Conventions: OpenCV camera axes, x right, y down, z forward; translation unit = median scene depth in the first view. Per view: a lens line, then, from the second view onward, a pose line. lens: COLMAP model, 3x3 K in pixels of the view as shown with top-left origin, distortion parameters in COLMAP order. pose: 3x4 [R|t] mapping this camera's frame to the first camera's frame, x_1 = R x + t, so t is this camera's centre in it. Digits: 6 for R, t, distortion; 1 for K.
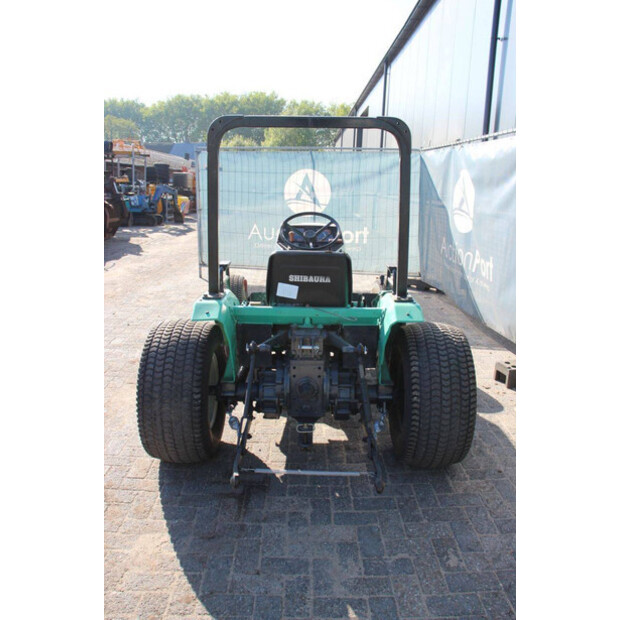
lens RADIAL K [[510.7, 0, 312.7], [0, 510.7, 310.2], [0, 0, 1]] dist [-0.159217, 0.123333]
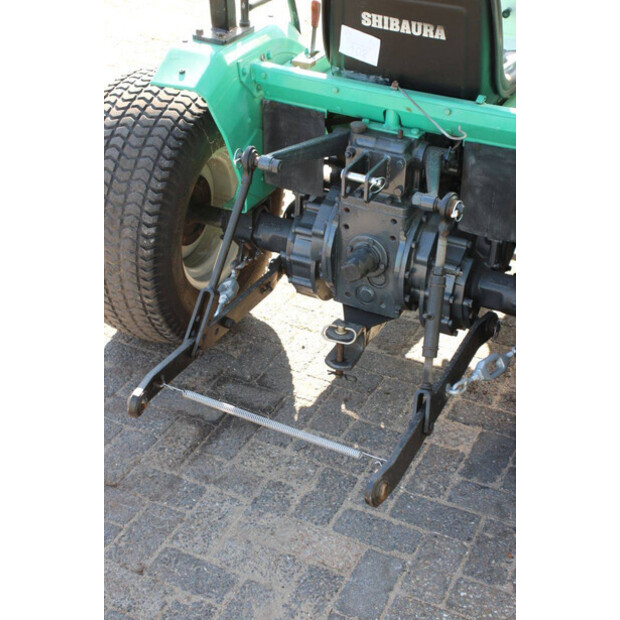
lens RADIAL K [[1060.5, 0, 307.6], [0, 1060.5, 315.2], [0, 0, 1]] dist [0.167562, 0.000000]
pose [[0.893486, 0.239138, -0.380126, 0.344043], [-0.115363, 0.940248, 0.320350, -0.116245], [0.434021, -0.242376, 0.867686, 0.070085]]
